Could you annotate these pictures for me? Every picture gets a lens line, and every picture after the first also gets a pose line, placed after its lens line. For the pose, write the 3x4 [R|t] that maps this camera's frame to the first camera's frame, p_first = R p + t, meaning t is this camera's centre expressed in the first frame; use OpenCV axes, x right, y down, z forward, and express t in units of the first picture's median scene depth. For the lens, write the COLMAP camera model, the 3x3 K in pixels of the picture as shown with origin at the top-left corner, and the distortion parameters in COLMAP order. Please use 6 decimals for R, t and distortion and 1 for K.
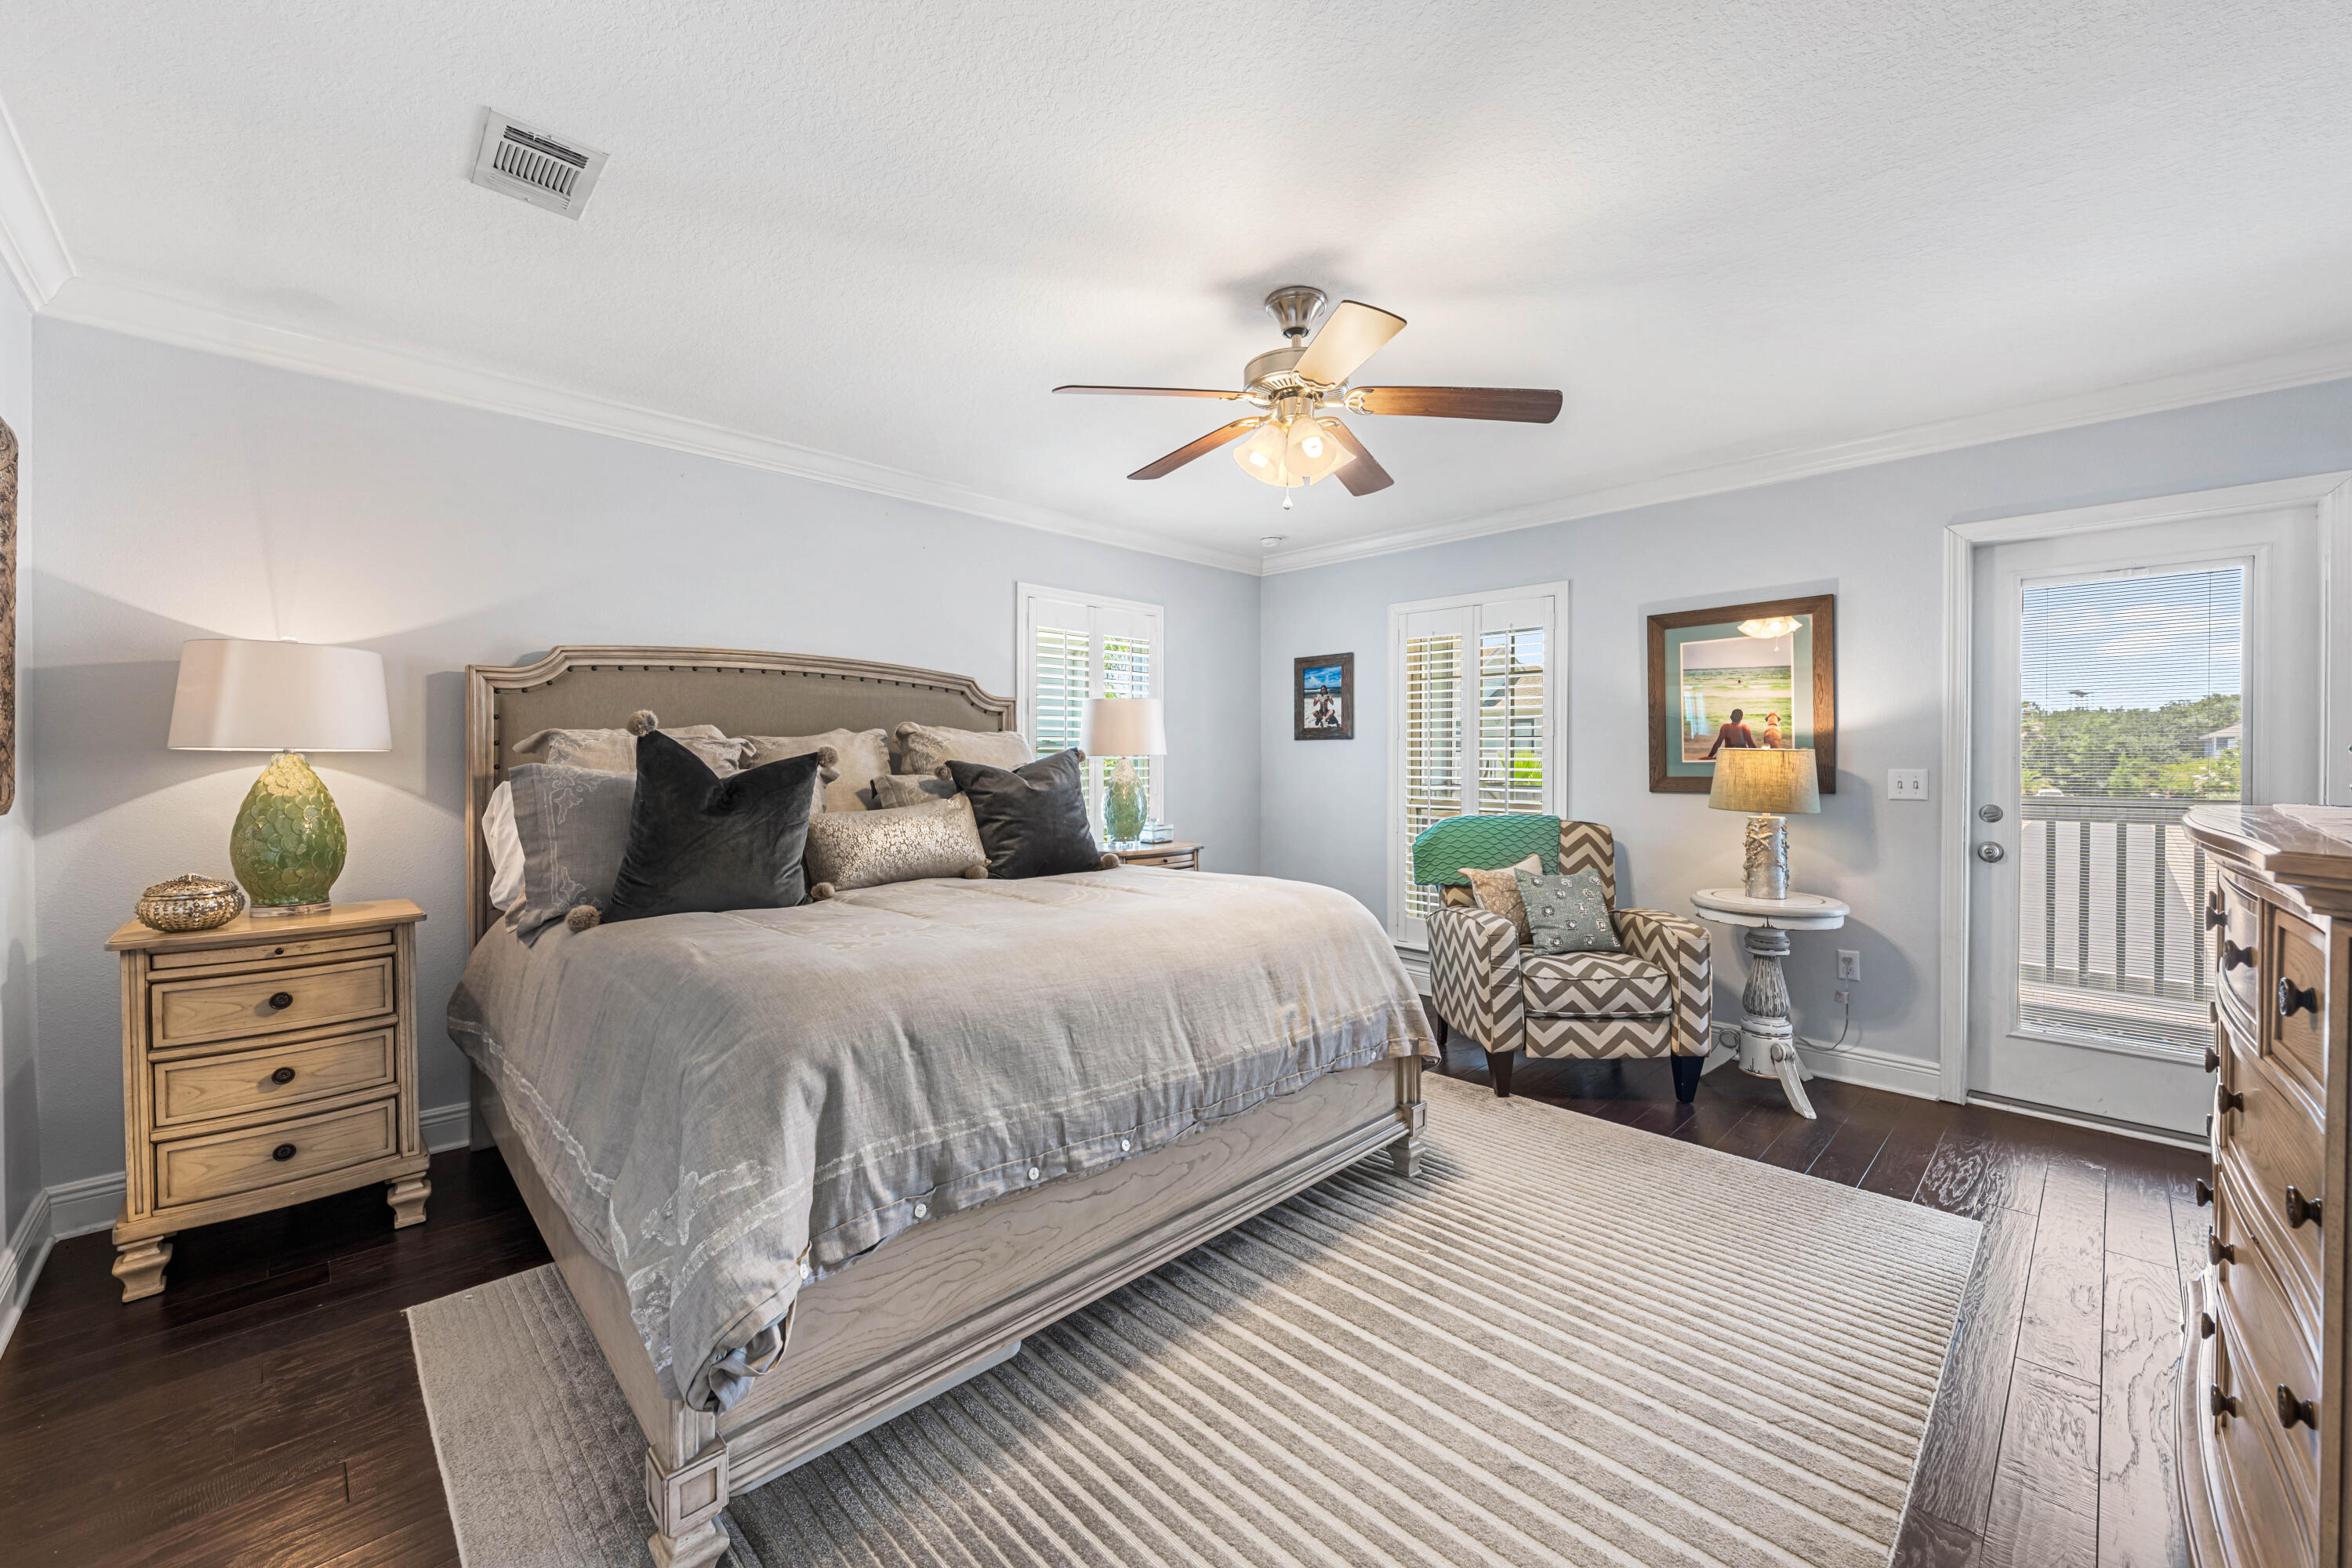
lens RADIAL K [[904.8, 0, 1169.2], [0, 904.8, 776.0], [0, 0, 1]] dist [0.000376, 0.000185]
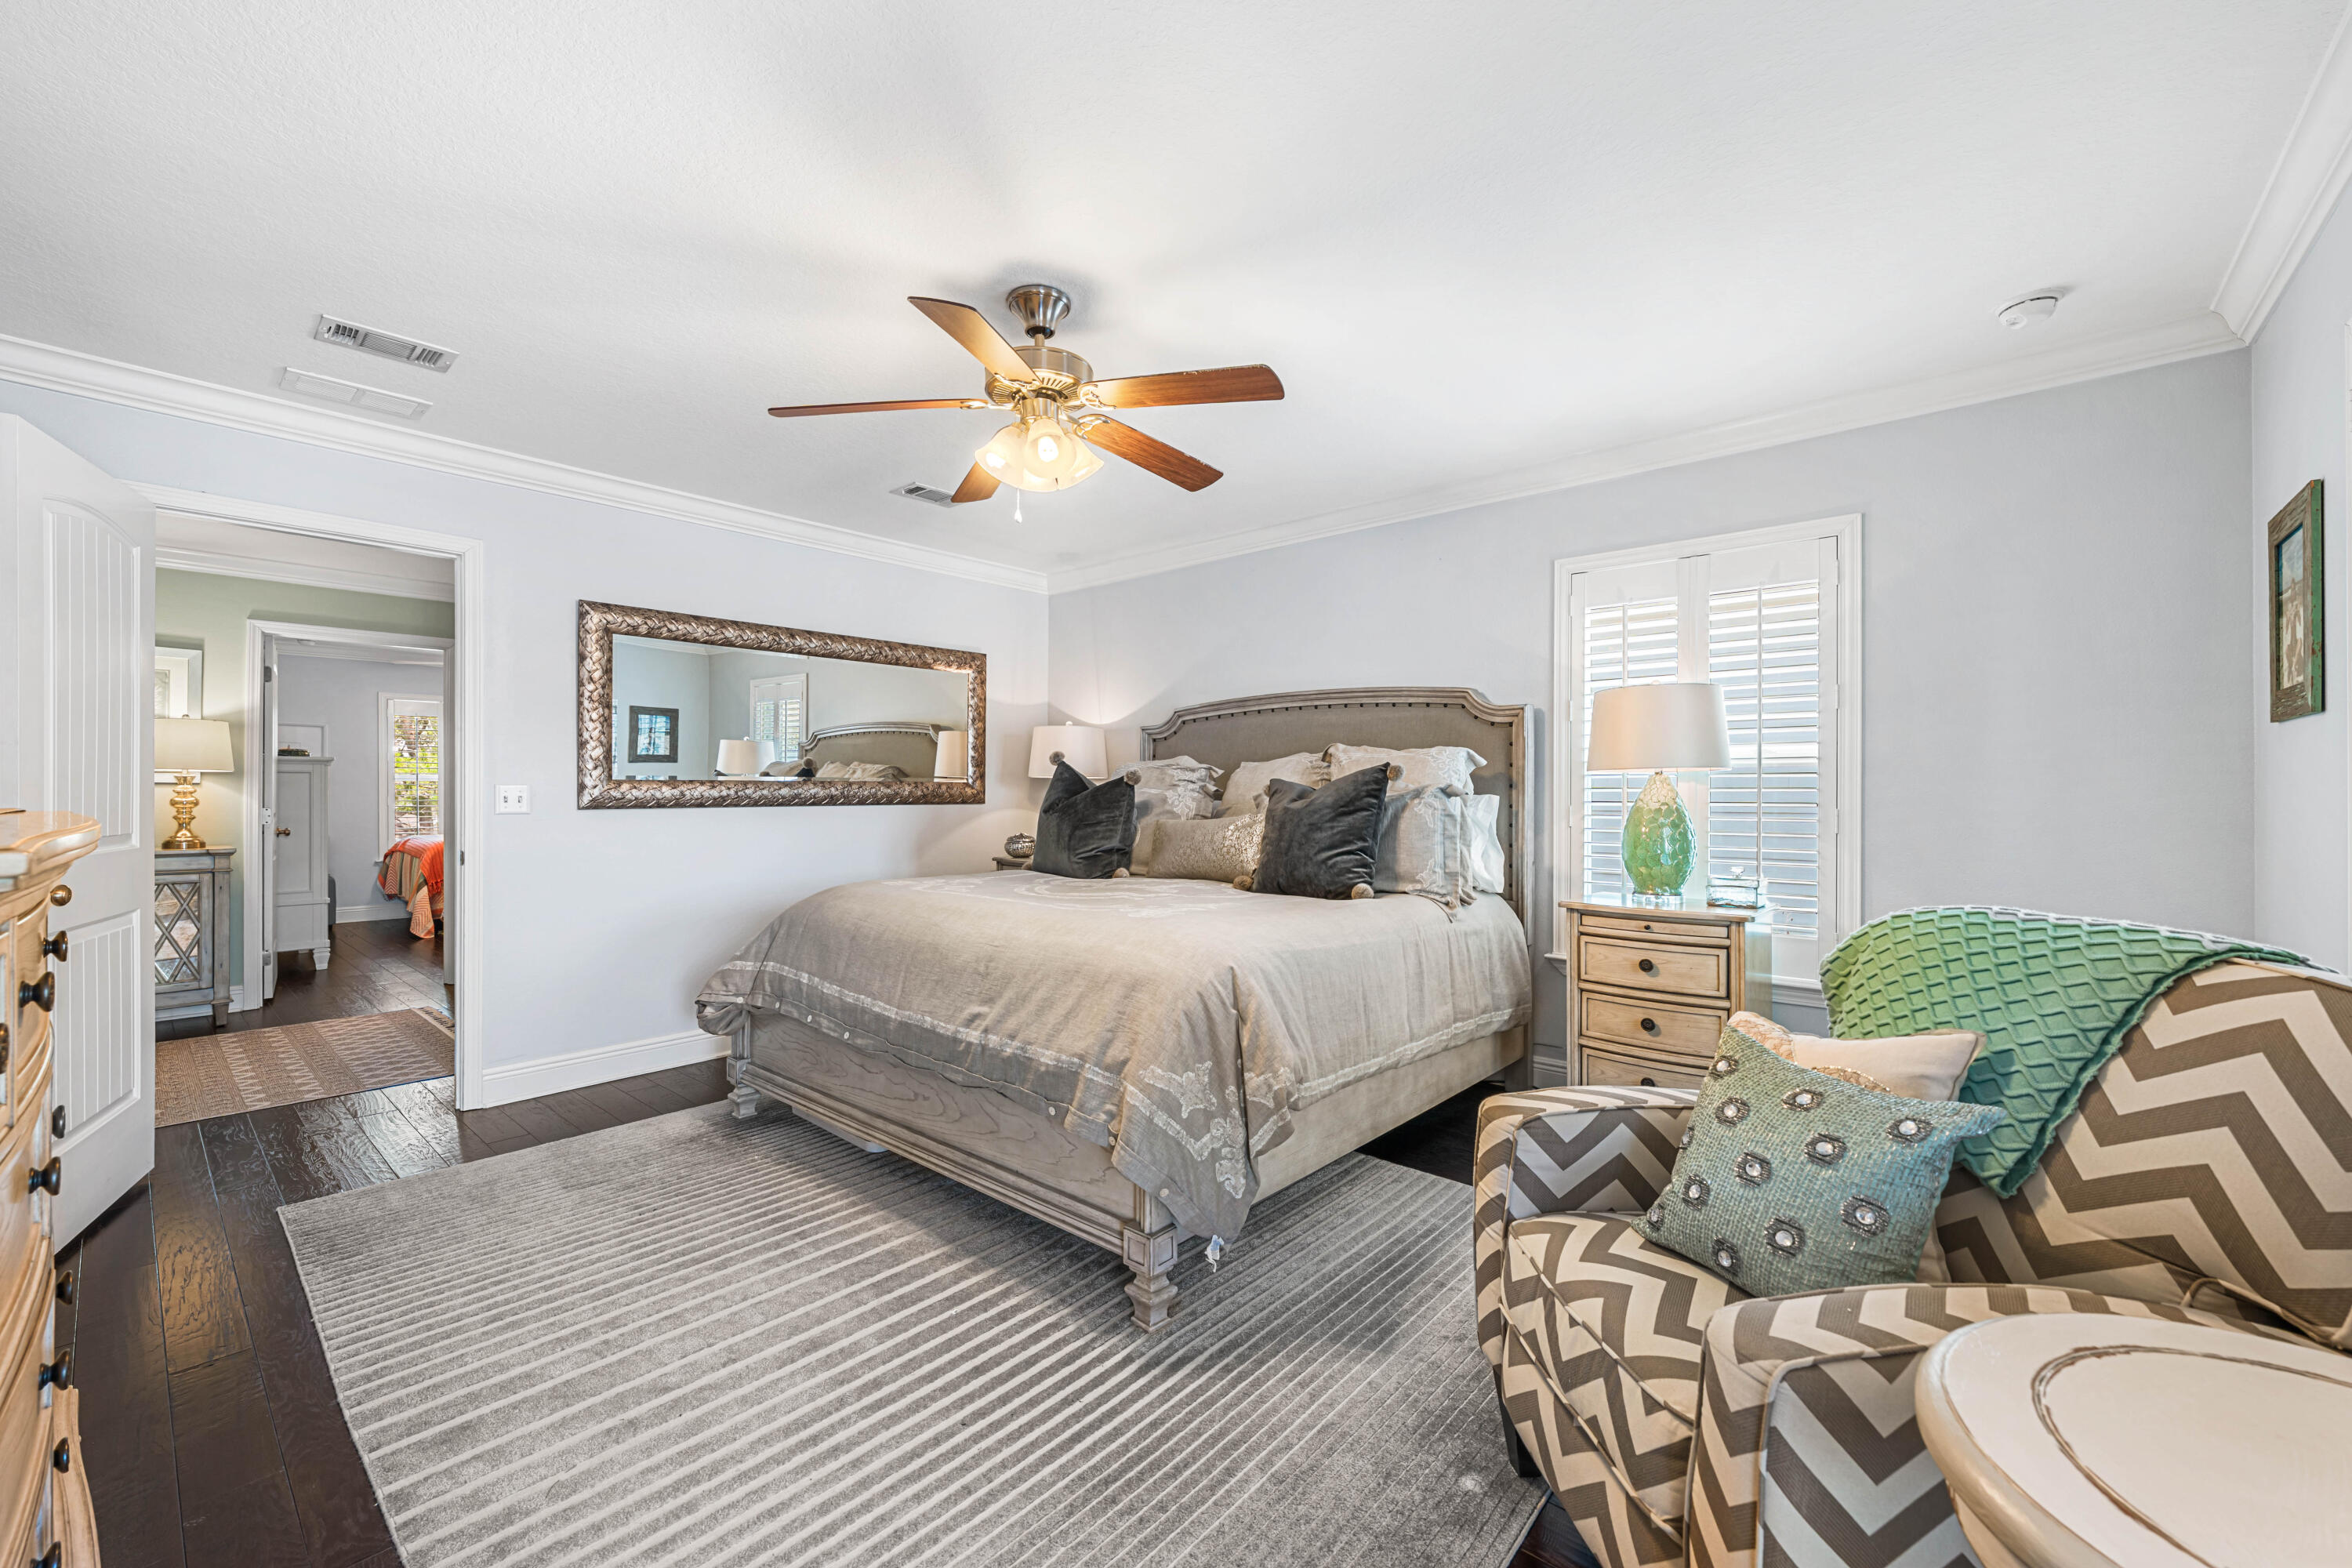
lens RADIAL K [[882.9, 0, 1176.0], [0, 882.9, 784.0], [0, 0, 1]] dist [-0.000211, -0.000033]
pose [[0.127447, 0.002579, -0.991842, 0.596041], [-0.015924, 0.999873, 0.000554, -0.002741], [0.991718, 0.015724, 0.127472, 0.554530]]
